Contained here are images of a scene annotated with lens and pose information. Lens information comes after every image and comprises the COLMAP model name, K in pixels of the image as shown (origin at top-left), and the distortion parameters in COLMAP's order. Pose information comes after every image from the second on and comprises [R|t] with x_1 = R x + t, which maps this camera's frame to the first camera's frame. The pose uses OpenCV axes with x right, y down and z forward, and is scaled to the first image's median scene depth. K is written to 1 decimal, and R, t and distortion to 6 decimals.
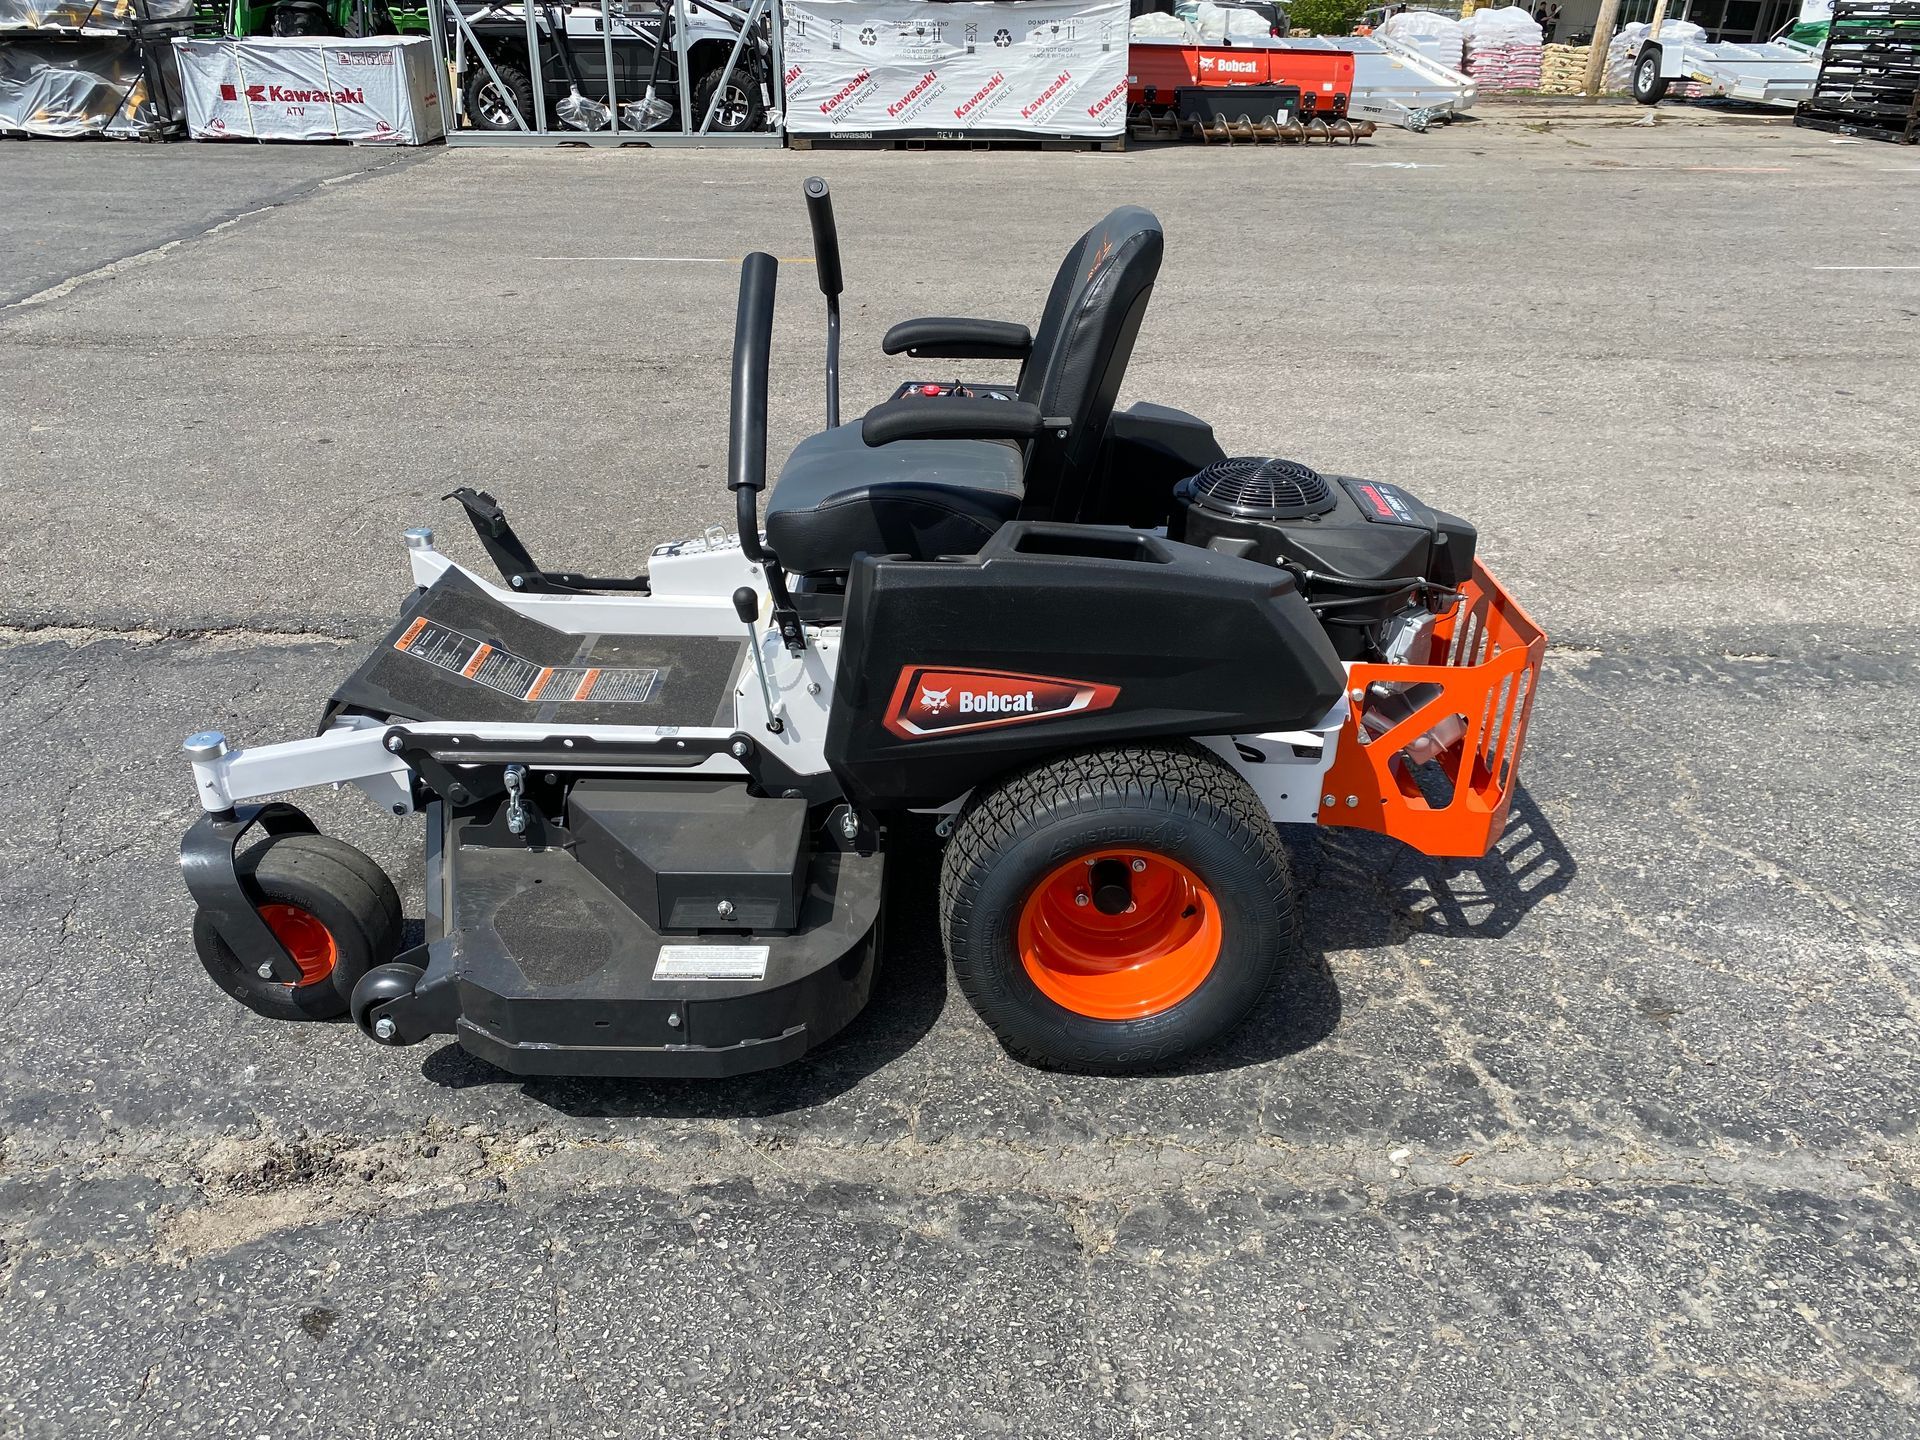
lens RADIAL K [[1499.2, 0, 970.8], [0, 1499.2, 644.2], [0, 0, 1]] dist [0.014956, -0.005820]
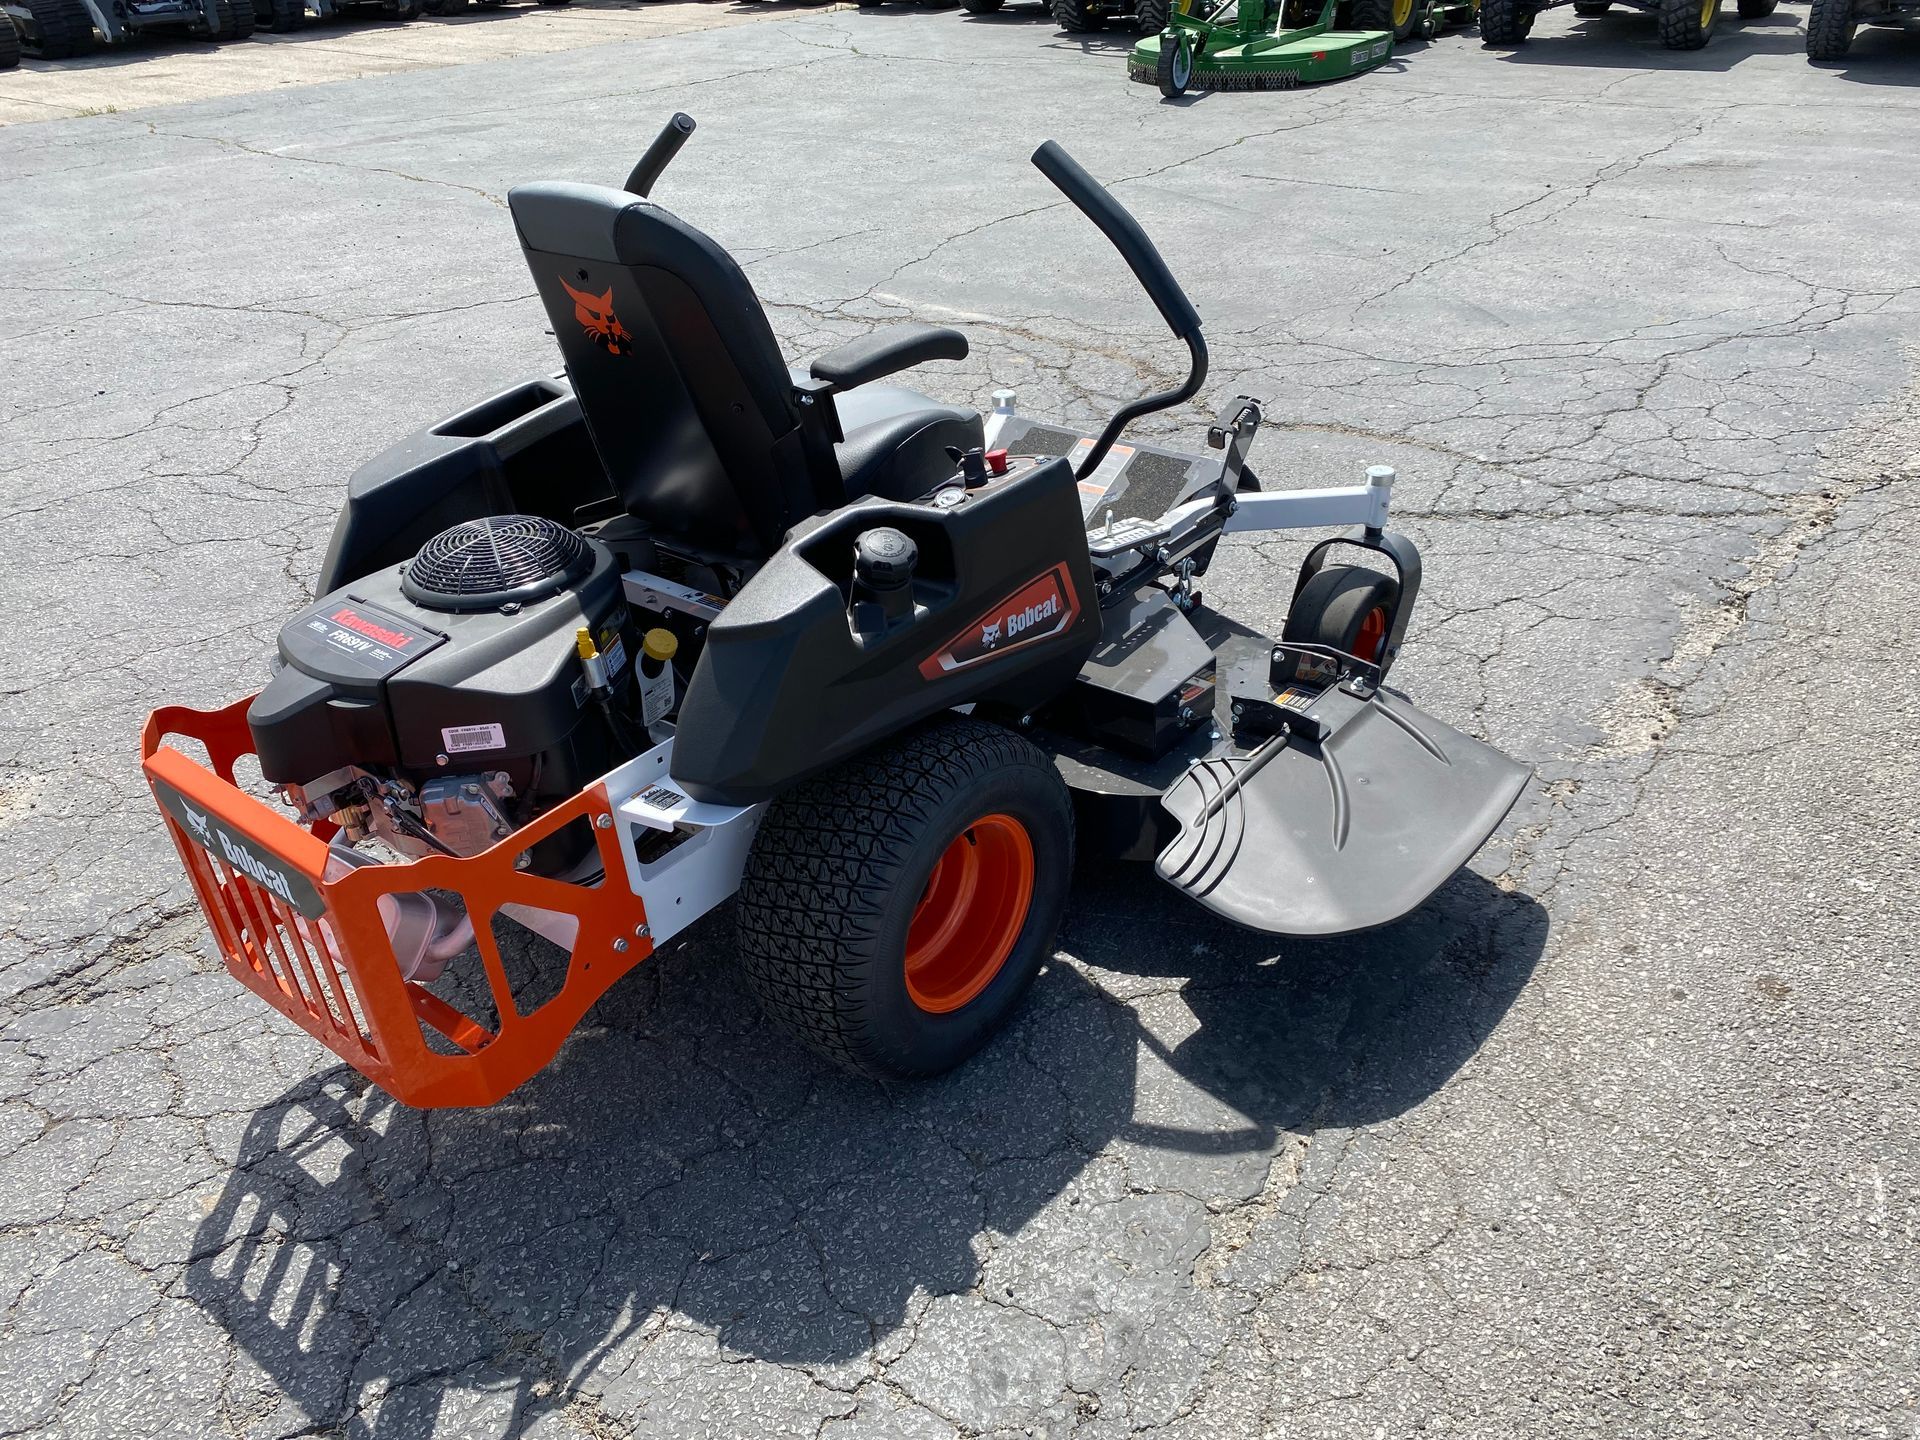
lens RADIAL K [[1472.0, 0, 969.0], [0, 1472.0, 694.5], [0, 0, 1]] dist [0.016234, -0.008861]
pose [[-0.616524, 0.398852, -0.678834, 0.566878], [-0.285033, 0.690640, 0.664659, -0.612375], [0.733931, 0.603268, -0.312110, 1.391732]]
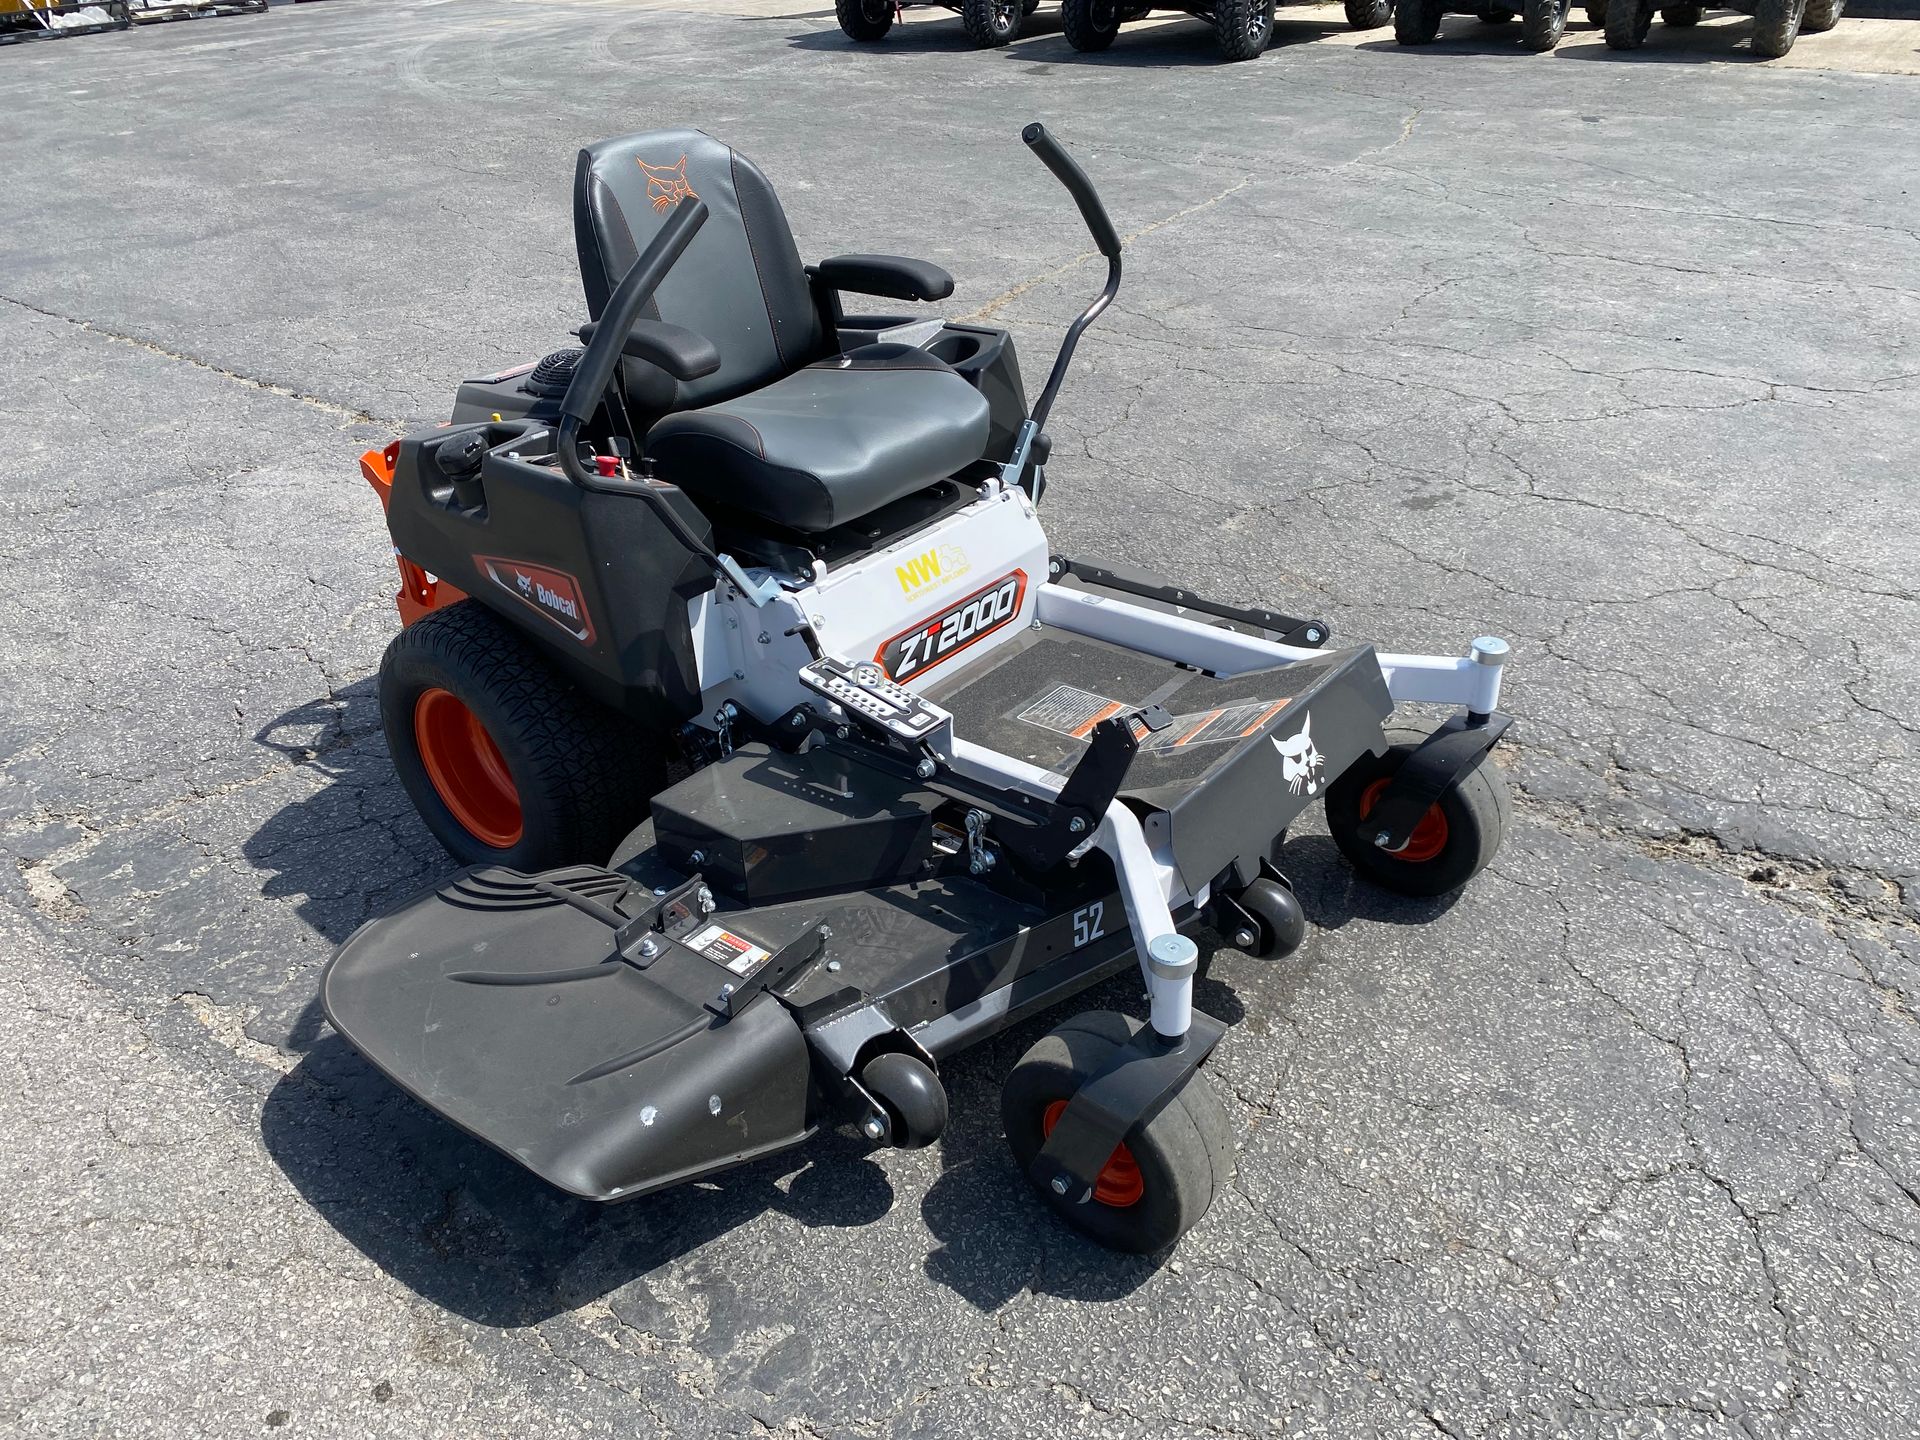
lens RADIAL K [[1467.7, 0, 993.3], [0, 1467.7, 718.9], [0, 0, 1]] dist [0.002700, 0.011657]
pose [[-0.795243, -0.285842, 0.534680, -0.672585], [0.264409, 0.630096, 0.730114, -0.626927], [-0.545597, 0.721993, -0.425500, 1.411773]]
